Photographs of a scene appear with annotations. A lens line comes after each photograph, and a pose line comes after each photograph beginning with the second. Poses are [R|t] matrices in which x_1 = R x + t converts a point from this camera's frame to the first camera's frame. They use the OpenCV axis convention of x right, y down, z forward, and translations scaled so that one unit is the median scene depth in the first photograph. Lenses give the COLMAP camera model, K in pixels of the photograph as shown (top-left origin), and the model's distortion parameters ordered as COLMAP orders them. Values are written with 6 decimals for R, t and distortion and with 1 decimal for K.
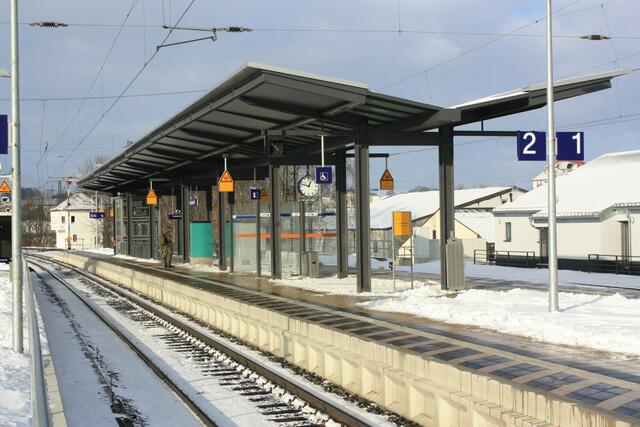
lens RADIAL K [[1192.2, 0, 320.0], [0, 1192.2, 213.5], [0, 0, 1]] dist [0.016116, 0.062725]
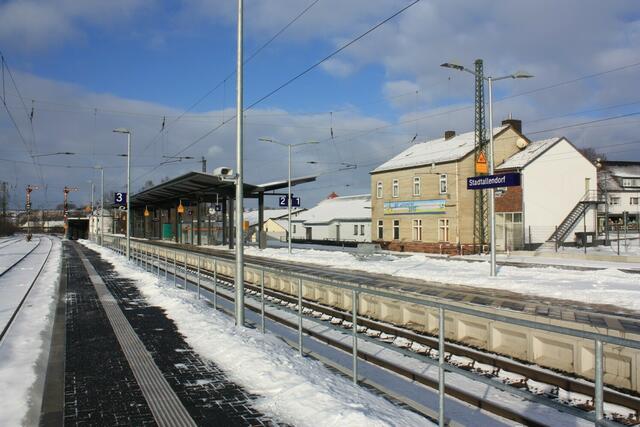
lens RADIAL K [[726.7, 0, 320.0], [0, 726.7, 213.5], [0, 0, 1]] dist [-0.094054, 0.019718]
pose [[0.989707, 0.014625, 0.142356, -0.001269], [-0.013827, 0.999883, -0.006595, -0.009049], [-0.142436, 0.004559, 0.989794, -0.608791]]
